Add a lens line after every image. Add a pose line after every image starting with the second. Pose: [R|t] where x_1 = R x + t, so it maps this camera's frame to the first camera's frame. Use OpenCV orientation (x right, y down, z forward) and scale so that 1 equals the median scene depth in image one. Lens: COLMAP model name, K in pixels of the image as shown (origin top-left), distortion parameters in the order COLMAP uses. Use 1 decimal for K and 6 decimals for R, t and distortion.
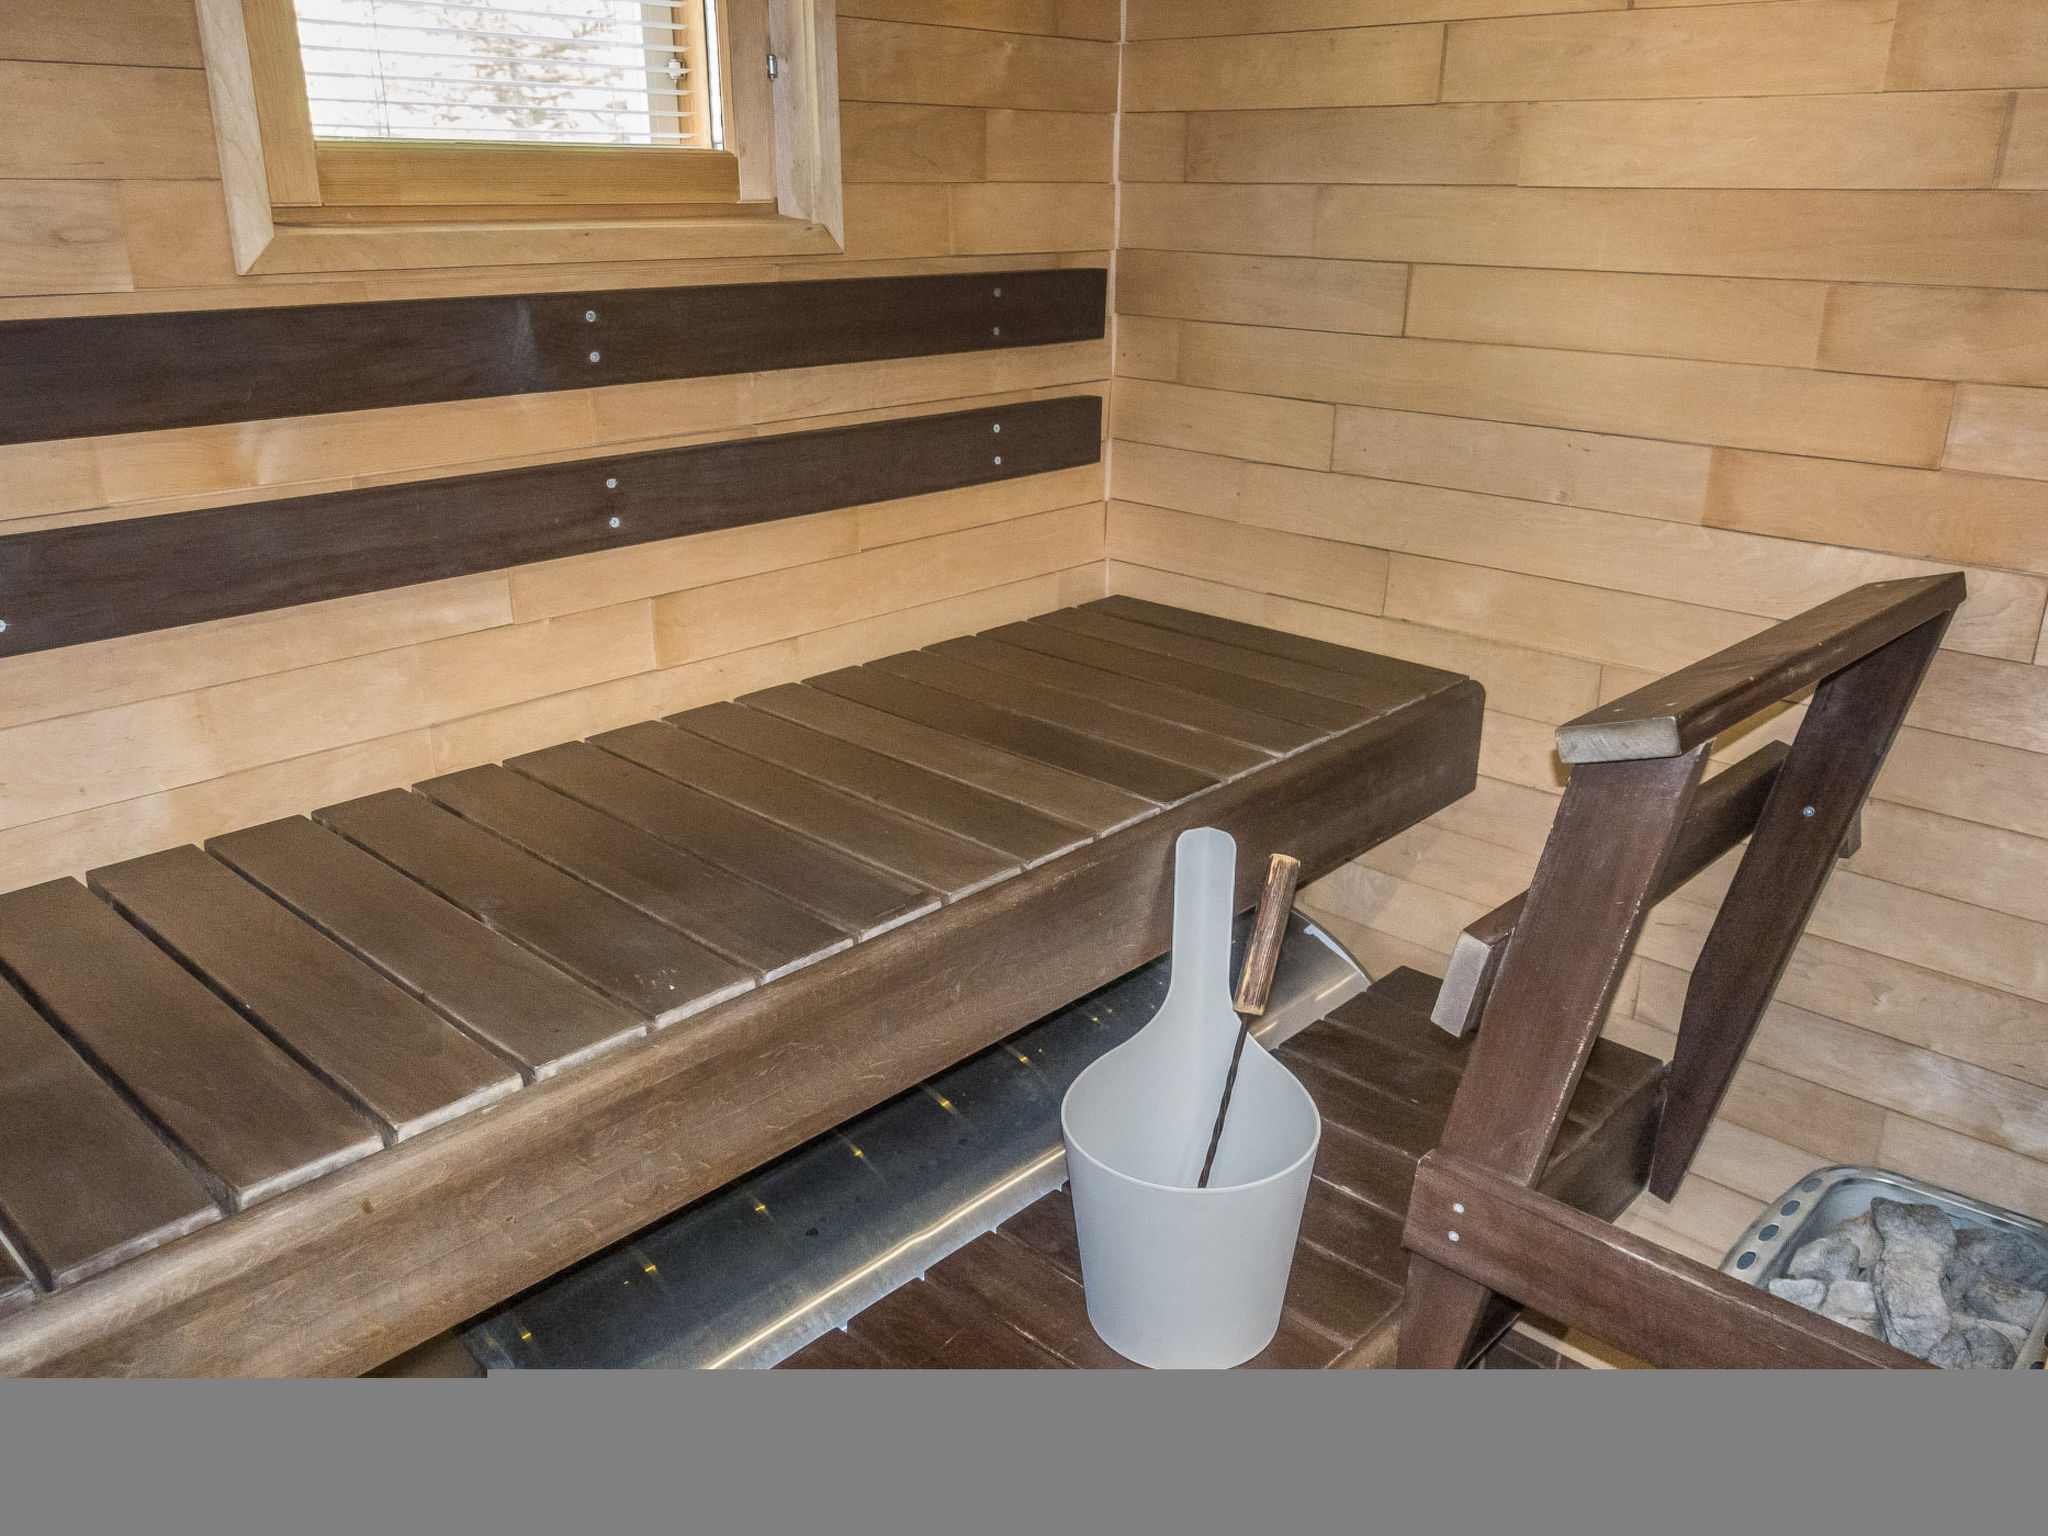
lens RADIAL K [[1586.1, 0, 1024.1], [0, 1586.1, 763.8], [0, 0, 1]] dist [0.000791, 0.000137]
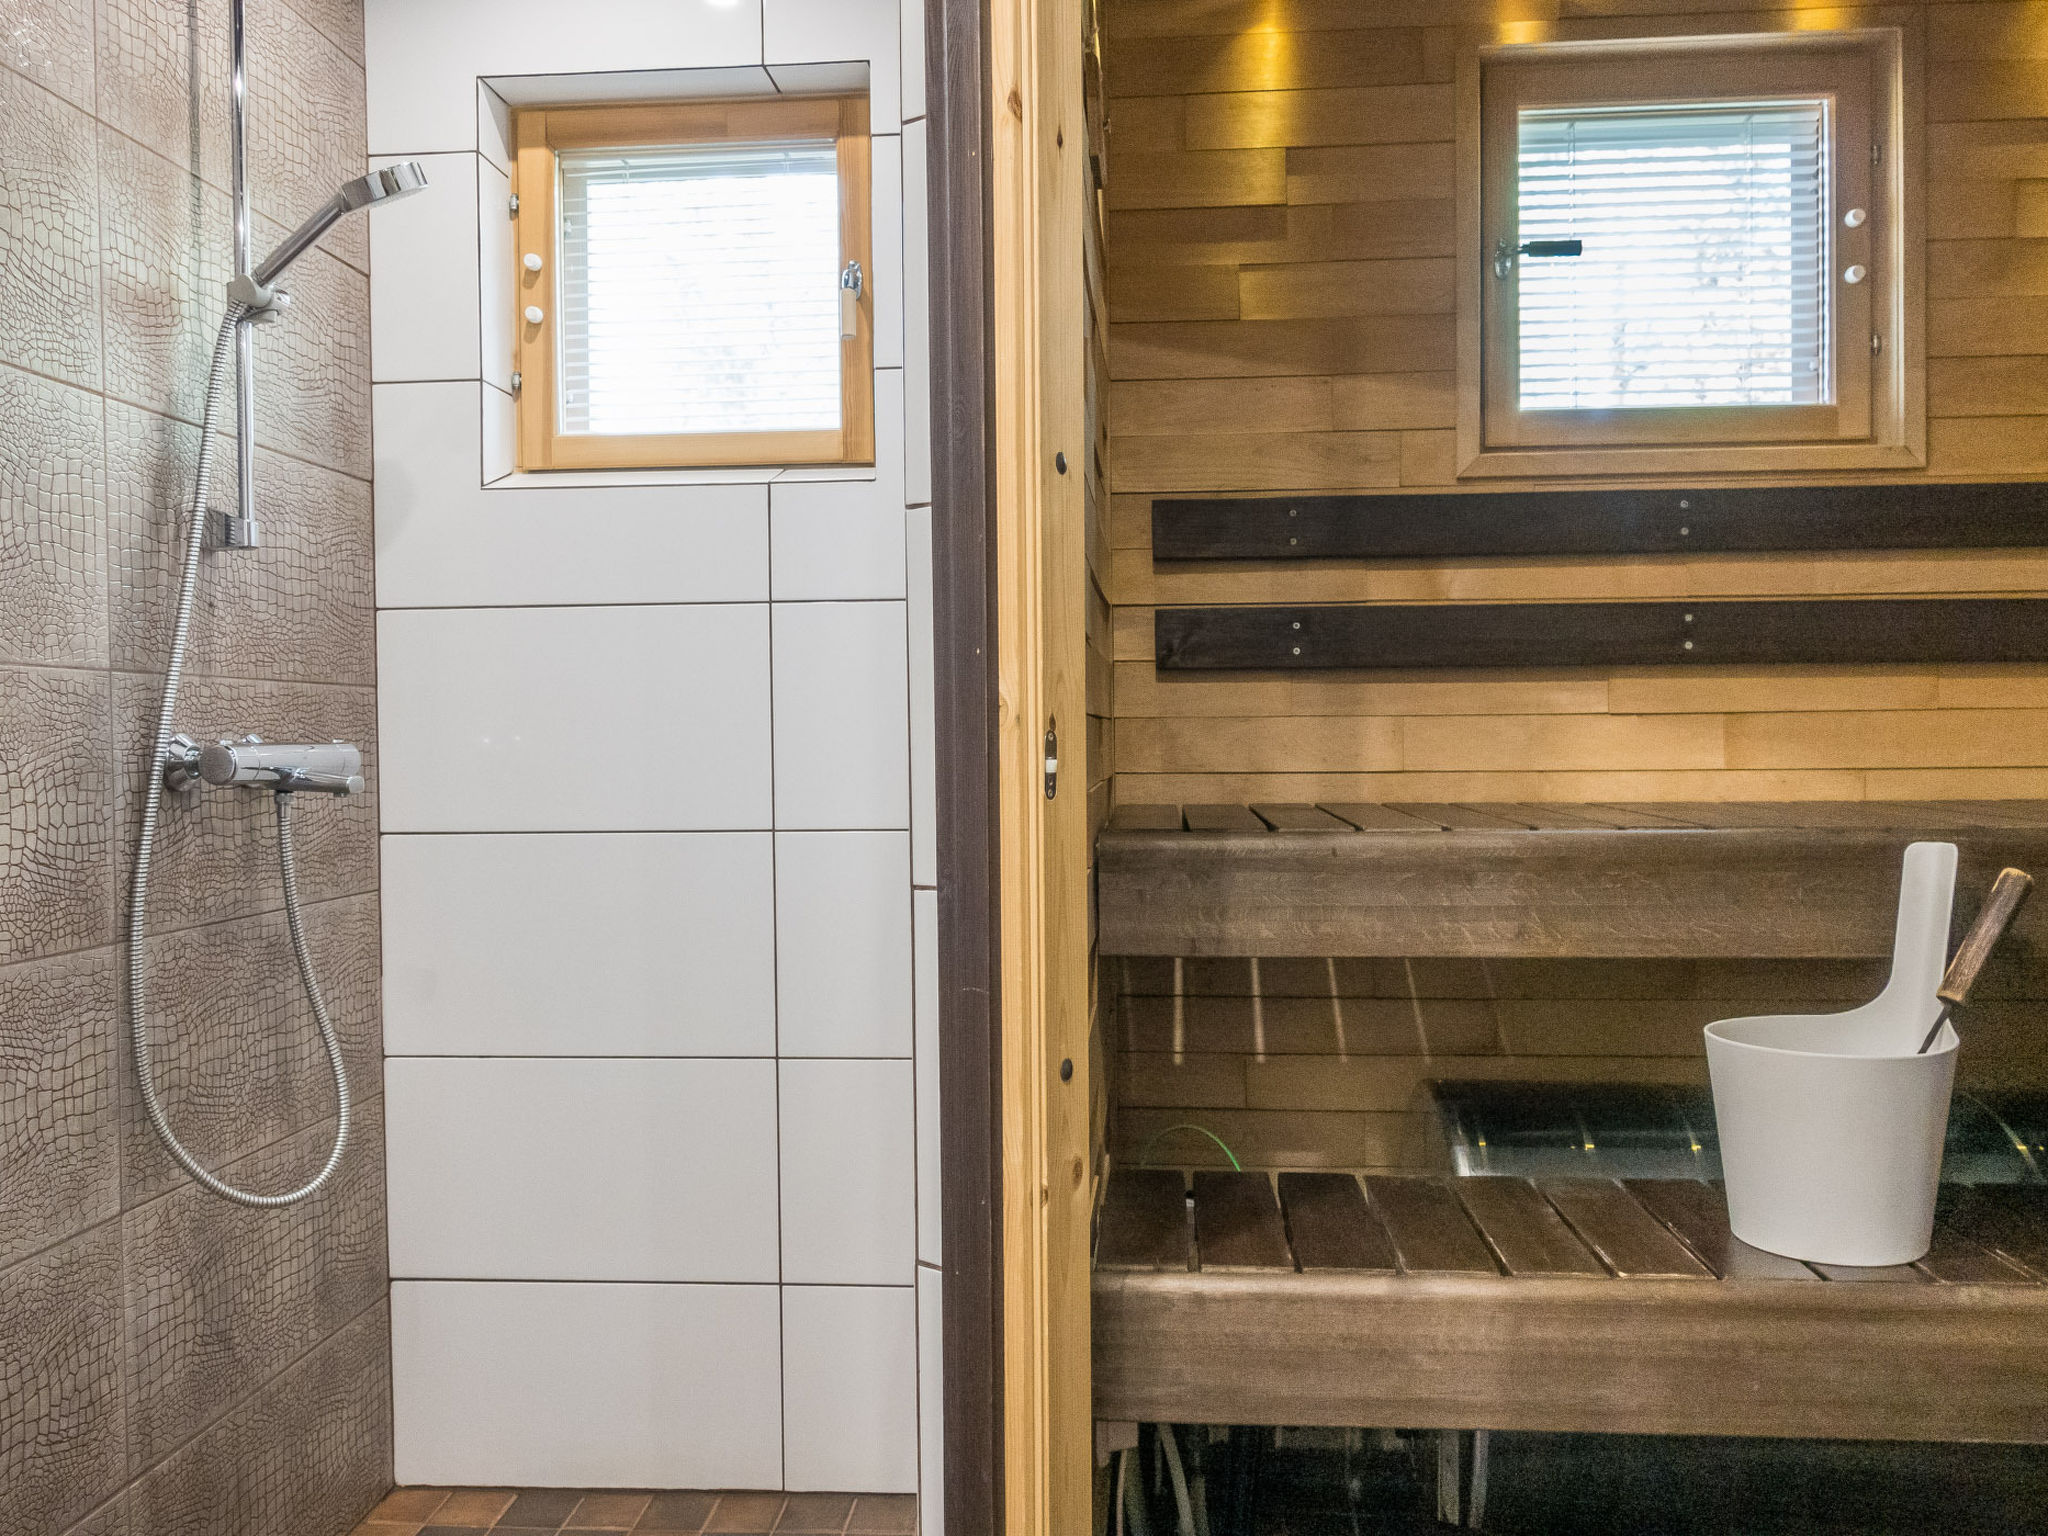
lens RADIAL K [[1586.1, 0, 1024.1], [0, 1586.1, 763.8], [0, 0, 1]] dist [0.000791, 0.000137]
pose [[0.617720, 0.003897, -0.786389, 0.506727], [-0.260807, 0.944407, -0.200188, 0.399590], [0.741891, 0.328755, 0.584395, -0.239124]]
